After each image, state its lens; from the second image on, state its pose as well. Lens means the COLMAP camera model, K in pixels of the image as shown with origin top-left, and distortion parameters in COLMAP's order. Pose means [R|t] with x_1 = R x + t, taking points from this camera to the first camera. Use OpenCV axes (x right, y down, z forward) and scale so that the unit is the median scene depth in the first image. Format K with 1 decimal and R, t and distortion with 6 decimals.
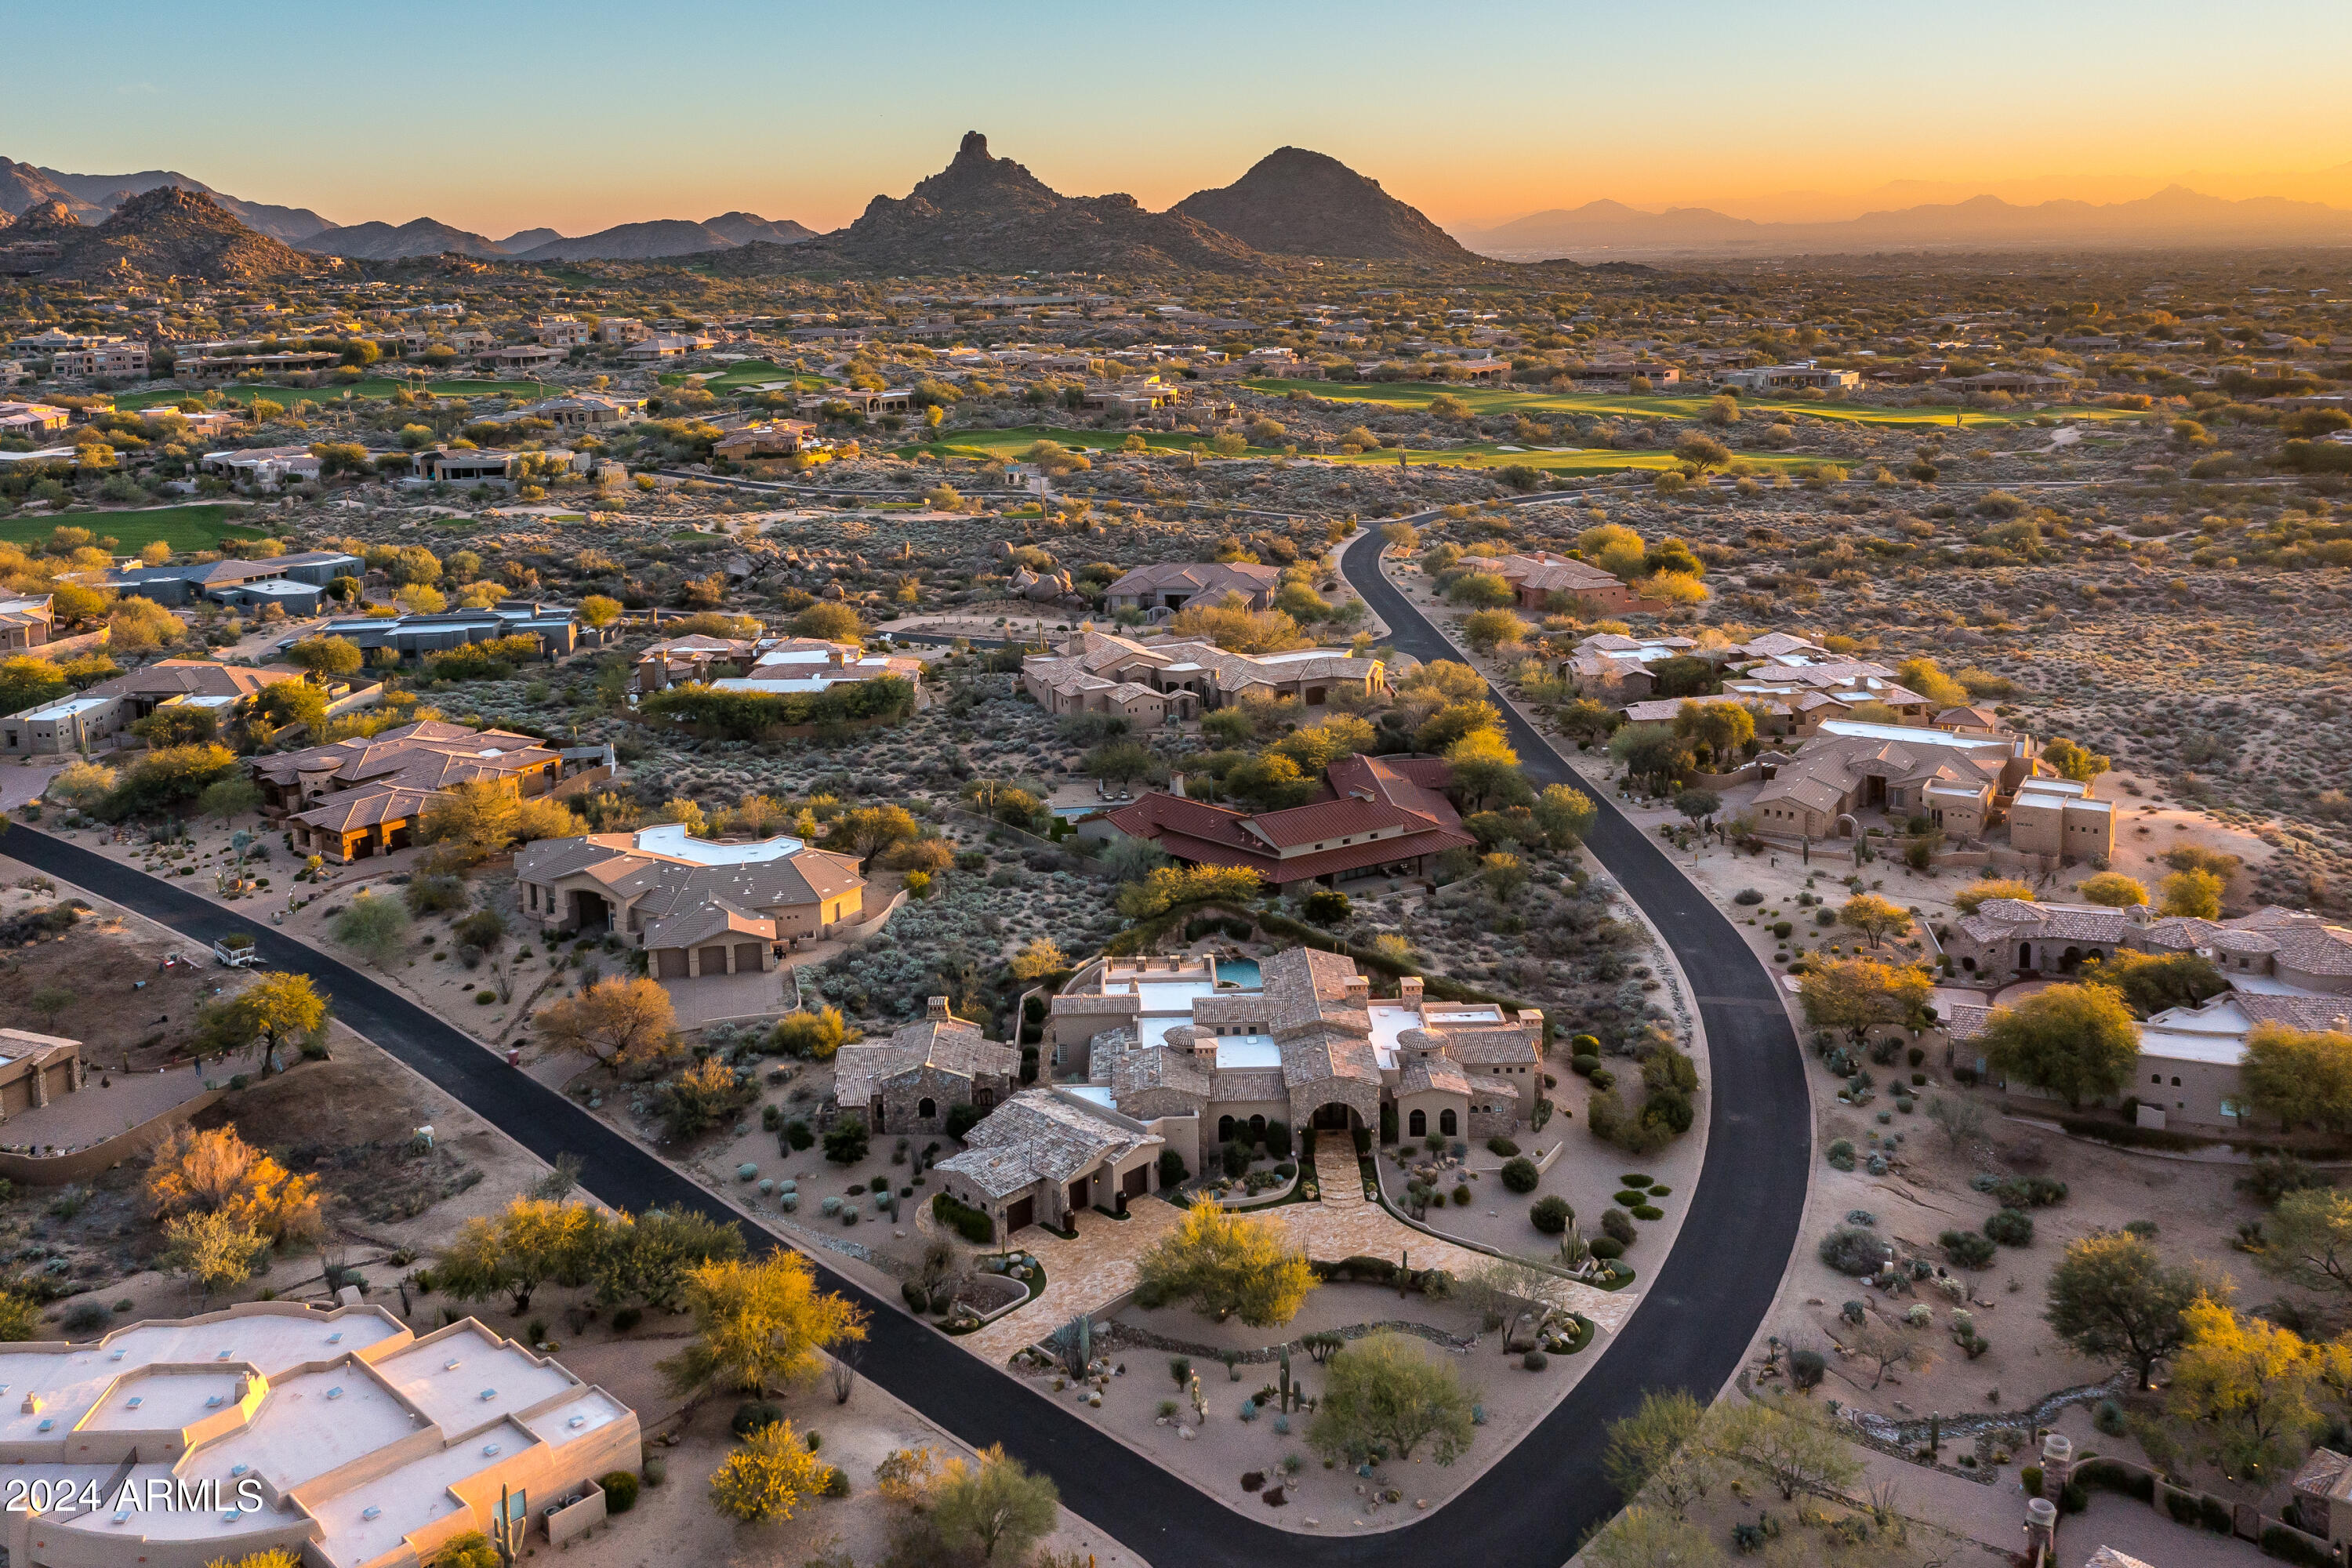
lens RADIAL K [[1919.5, 0, 1176.0], [0, 1919.5, 784.0], [0, 0, 1]] dist [-0.010523, 0.006225]
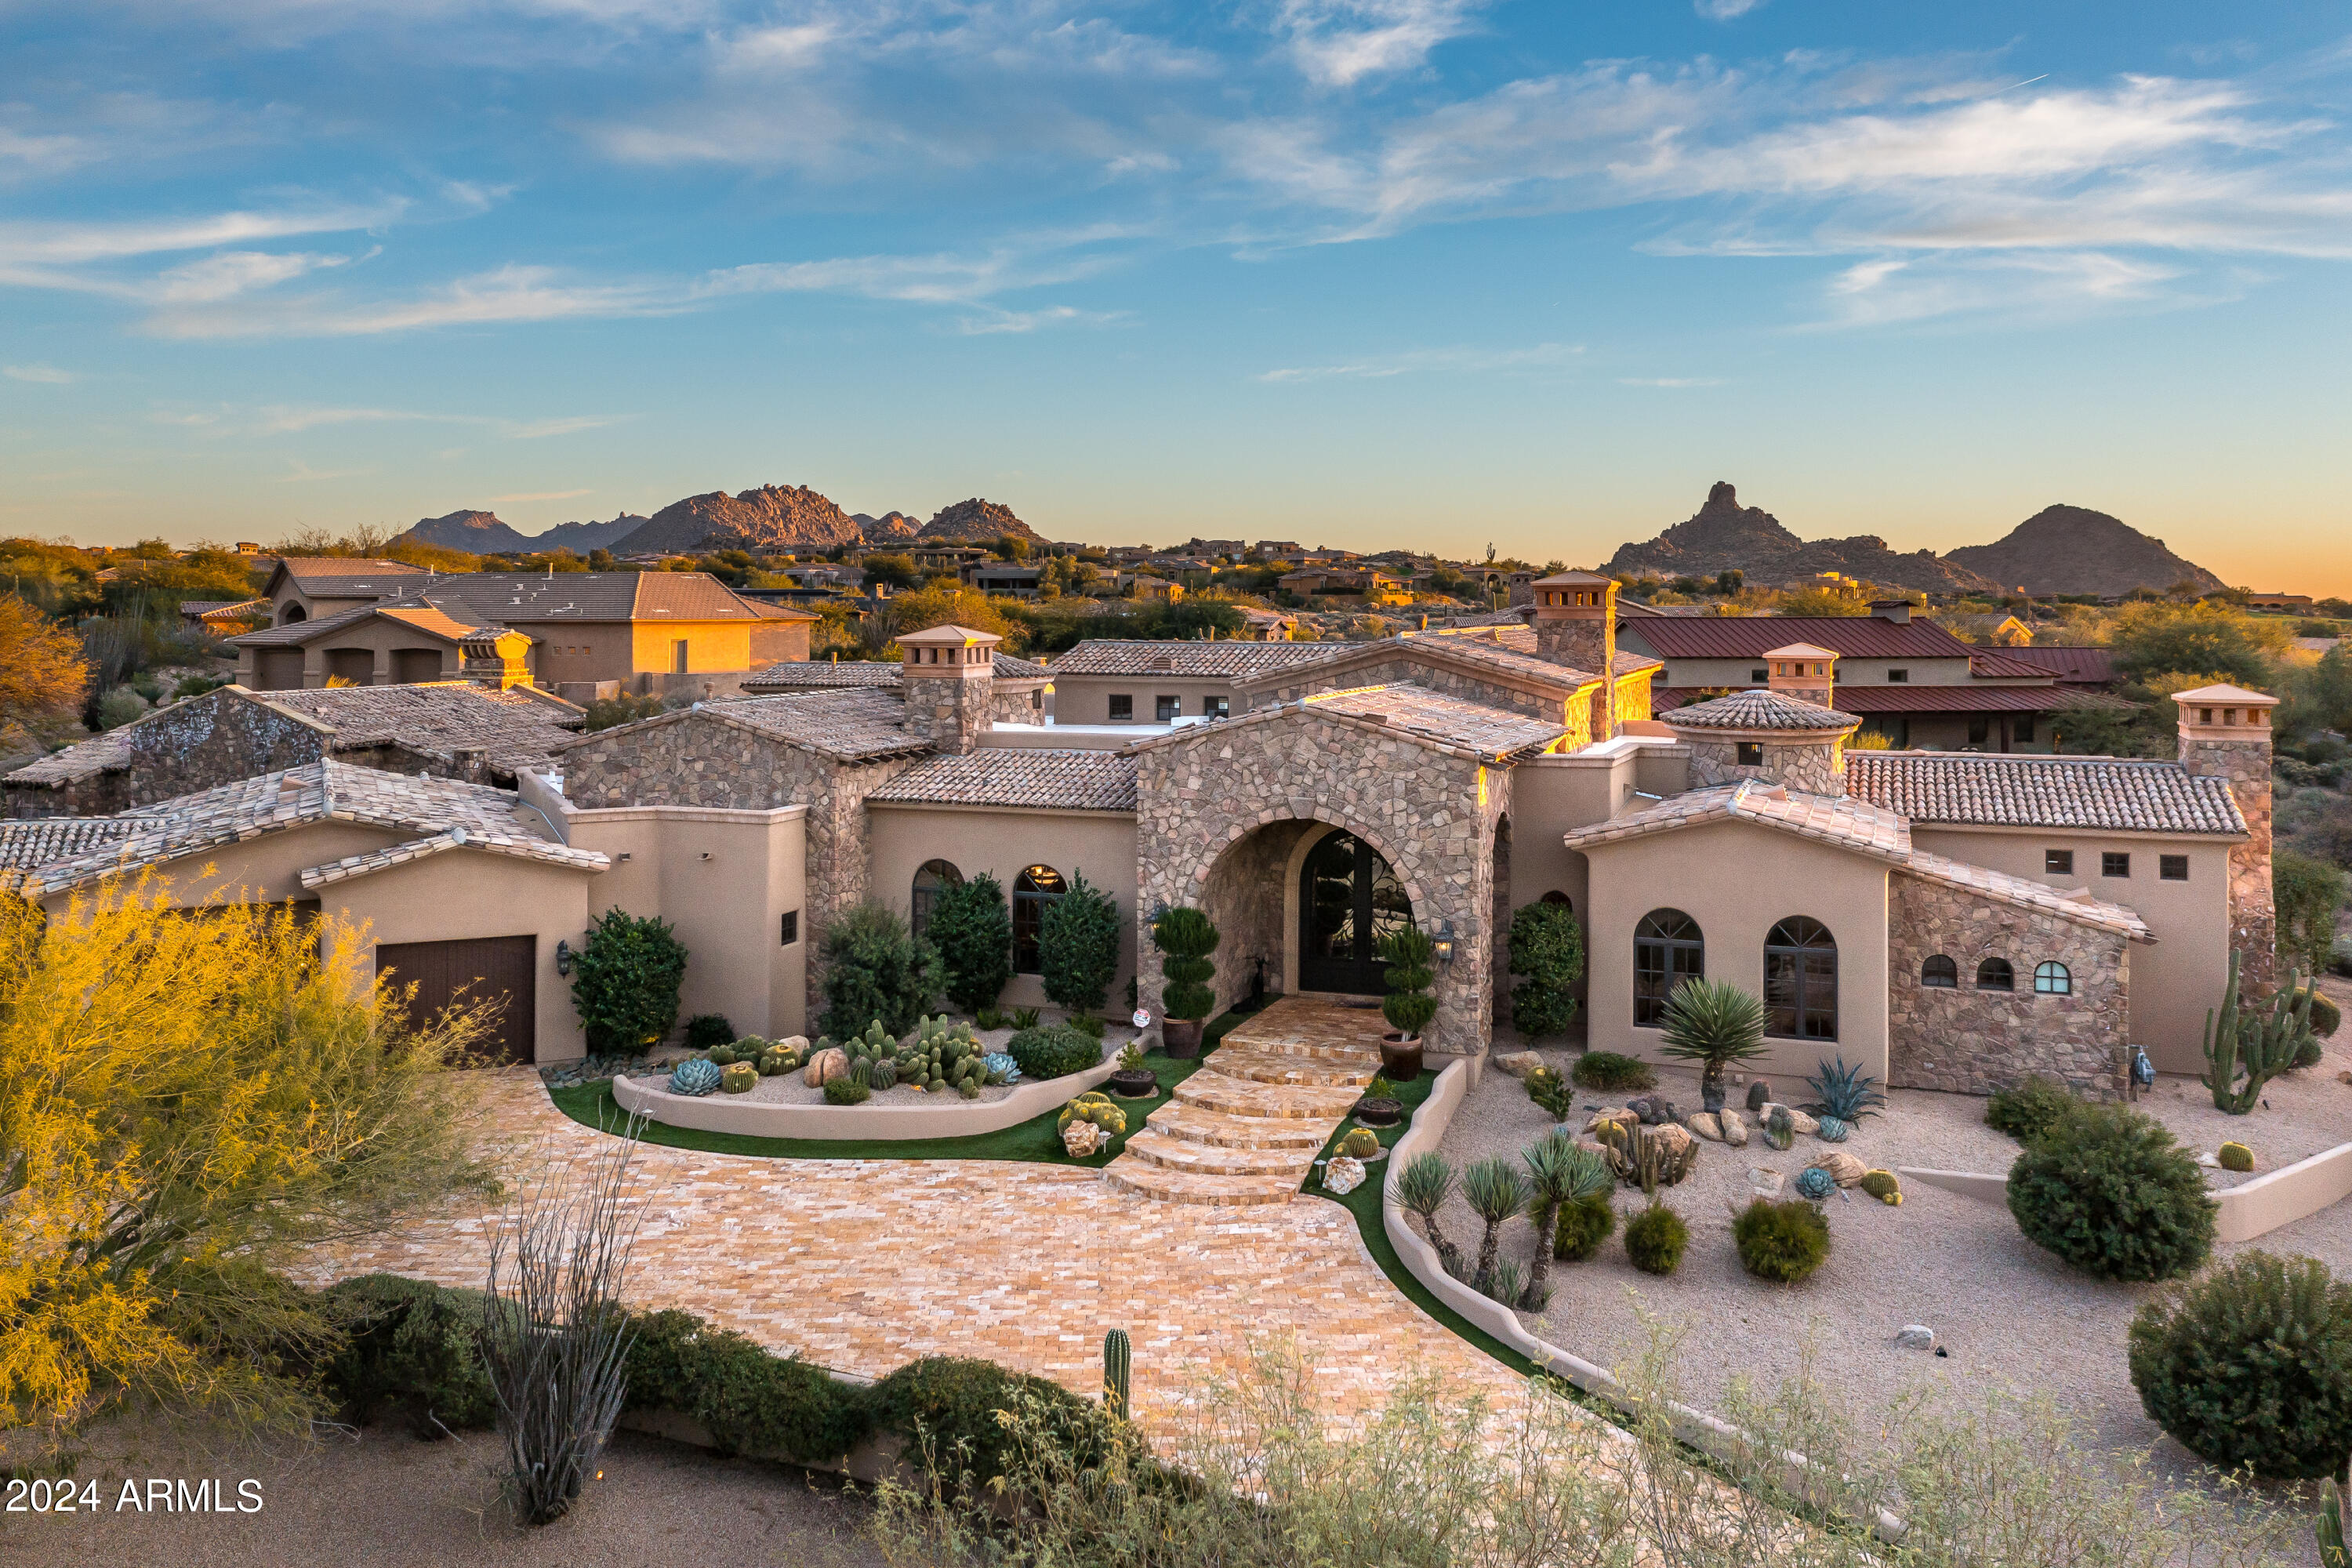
lens RADIAL K [[1919.5, 0, 1176.0], [0, 1919.5, 784.0], [0, 0, 1]] dist [-0.010523, 0.006225]
pose [[0.932164, 0.053778, -0.358021, 0.154388], [-0.111465, 0.983501, -0.142486, 0.196446], [0.344451, 0.172727, 0.922778, 0.755150]]
